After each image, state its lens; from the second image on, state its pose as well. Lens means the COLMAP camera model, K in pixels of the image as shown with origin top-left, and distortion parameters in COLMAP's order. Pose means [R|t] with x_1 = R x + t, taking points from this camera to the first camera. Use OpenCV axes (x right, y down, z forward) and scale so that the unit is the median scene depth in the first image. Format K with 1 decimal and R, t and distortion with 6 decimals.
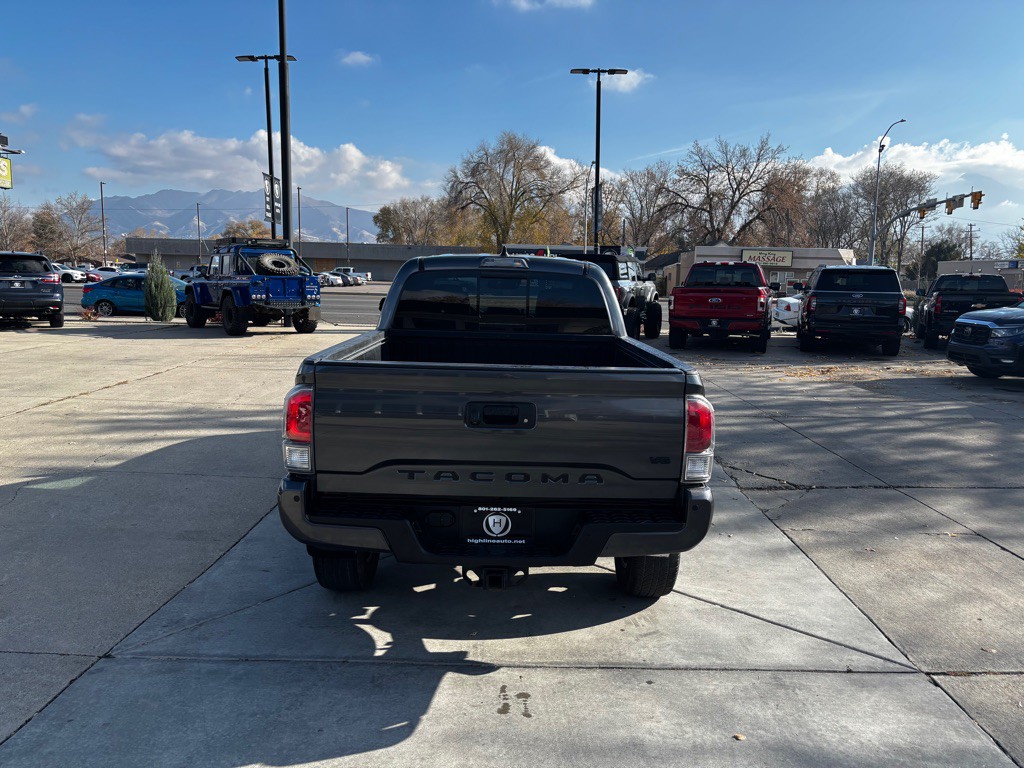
lens RADIAL K [[776.4, 0, 521.2], [0, 776.4, 378.3], [0, 0, 1]] dist [0.046040, -0.049951]
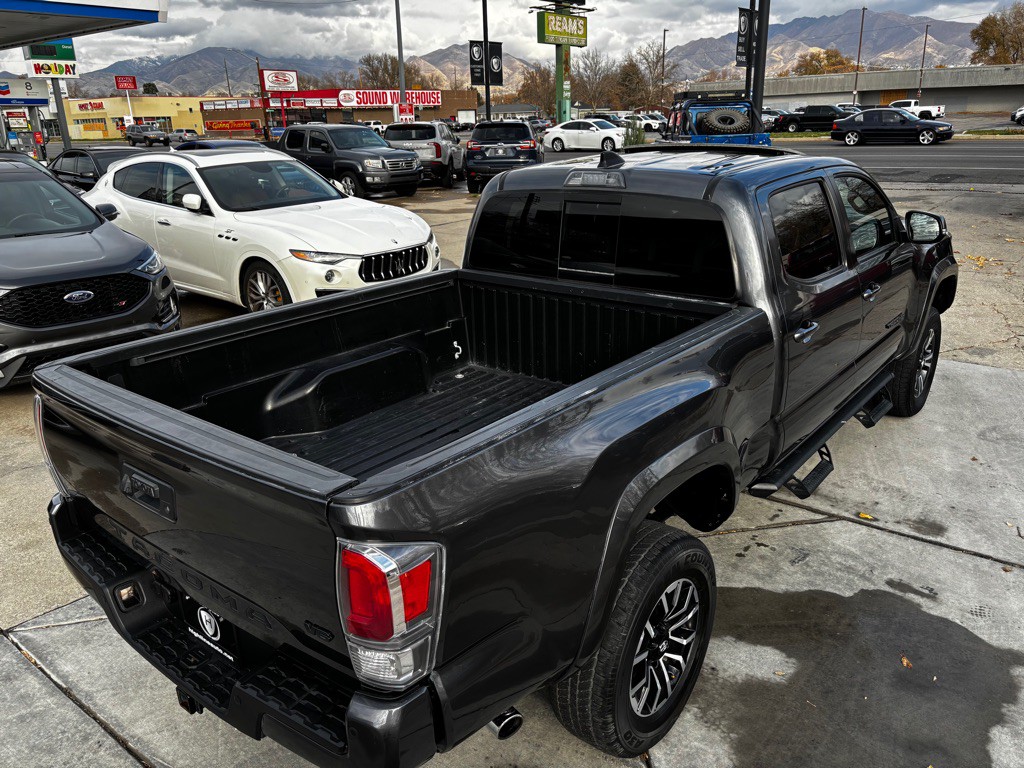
lens RADIAL K [[776.4, 0, 515.7], [0, 776.4, 381.8], [0, 0, 1]] dist [0.046040, -0.049951]
pose [[0.770800, 0.162171, -0.616090, 0.100221], [-0.036235, 0.976653, 0.211747, -0.035518], [0.636046, -0.140890, 0.758680, 0.134585]]
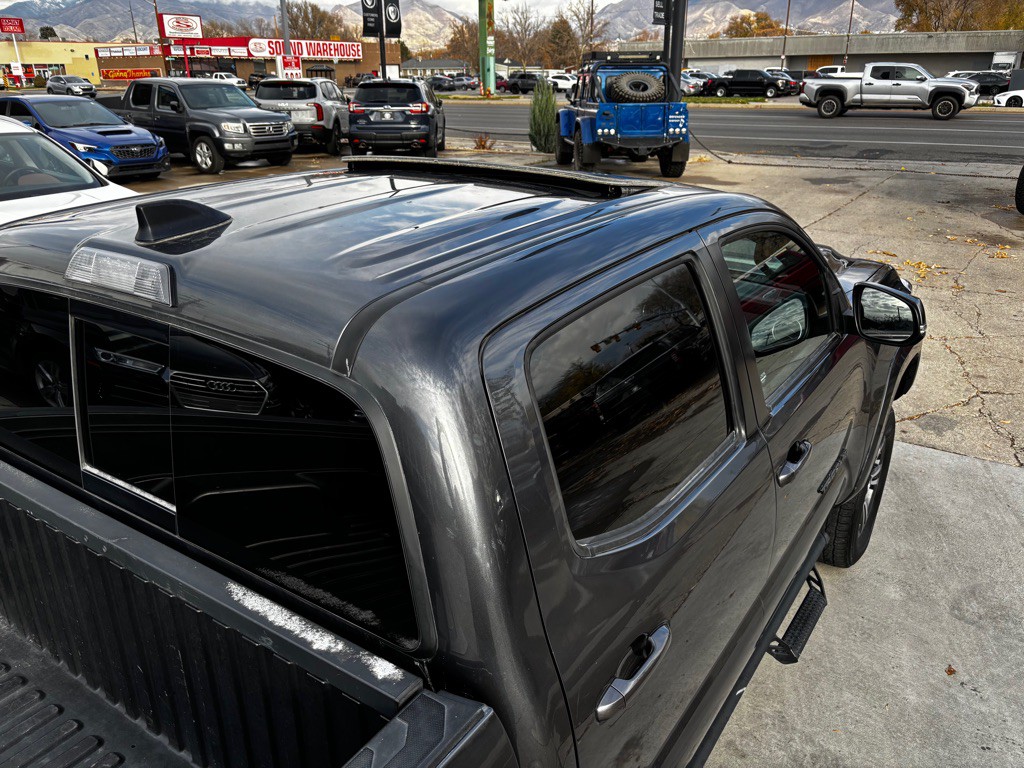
lens RADIAL K [[776.4, 0, 520.3], [0, 776.4, 385.5], [0, 0, 1]] dist [0.046040, -0.049951]
pose [[0.823175, 0.185844, -0.536512, 0.063255], [-0.048936, 0.964622, 0.259055, -0.055453], [0.565675, -0.186993, 0.803147, 0.259540]]
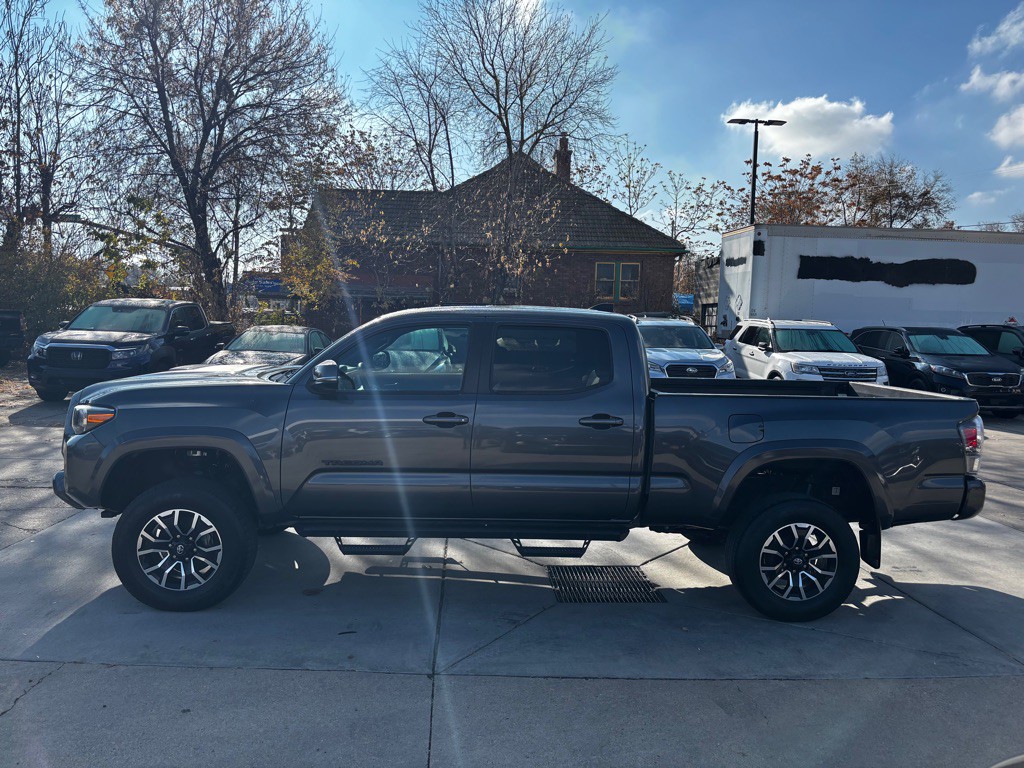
lens RADIAL K [[776.4, 0, 515.5], [0, 776.4, 388.1], [0, 0, 1]] dist [0.046040, -0.049951]
pose [[-0.033870, -0.110859, 0.993259, -0.312716], [0.100403, 0.988424, 0.113743, -0.055090], [-0.994370, 0.103579, -0.022348, 0.338317]]
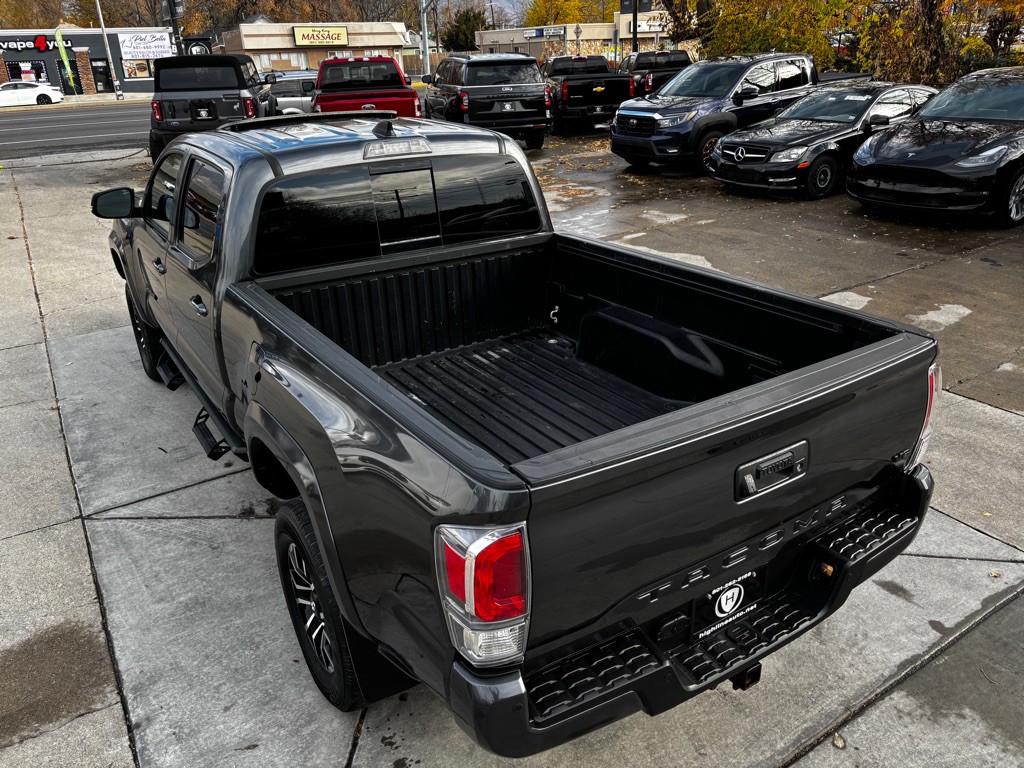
lens RADIAL K [[776.4, 0, 513.2], [0, 776.4, 379.6], [0, 0, 1]] dist [0.046040, -0.049951]
pose [[0.847378, -0.254932, 0.465790, -0.090073], [0.122427, 0.947376, 0.295788, -0.046343], [-0.516684, -0.193619, 0.833996, 0.094933]]
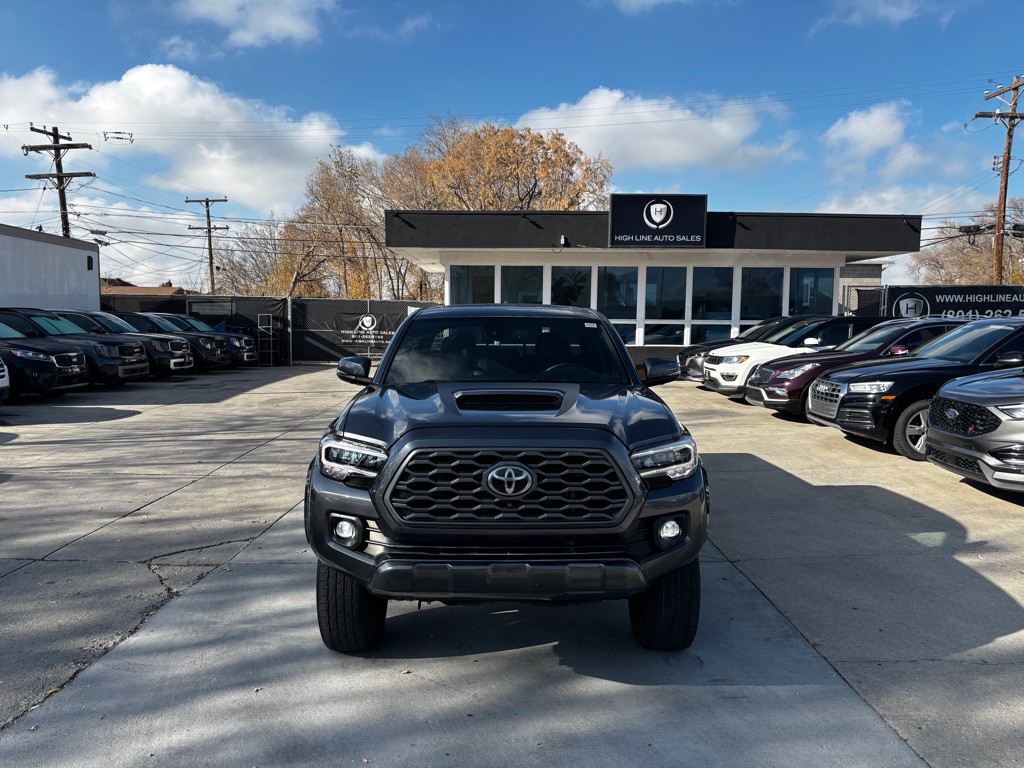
lens RADIAL K [[776.4, 0, 521.1], [0, 776.4, 392.3], [0, 0, 1]] dist [0.046040, -0.049951]
pose [[-0.999485, -0.030055, -0.011278, -0.010577], [-0.031784, 0.975777, 0.216445, -0.087141], [0.004500, 0.216692, -0.976230, 0.662656]]
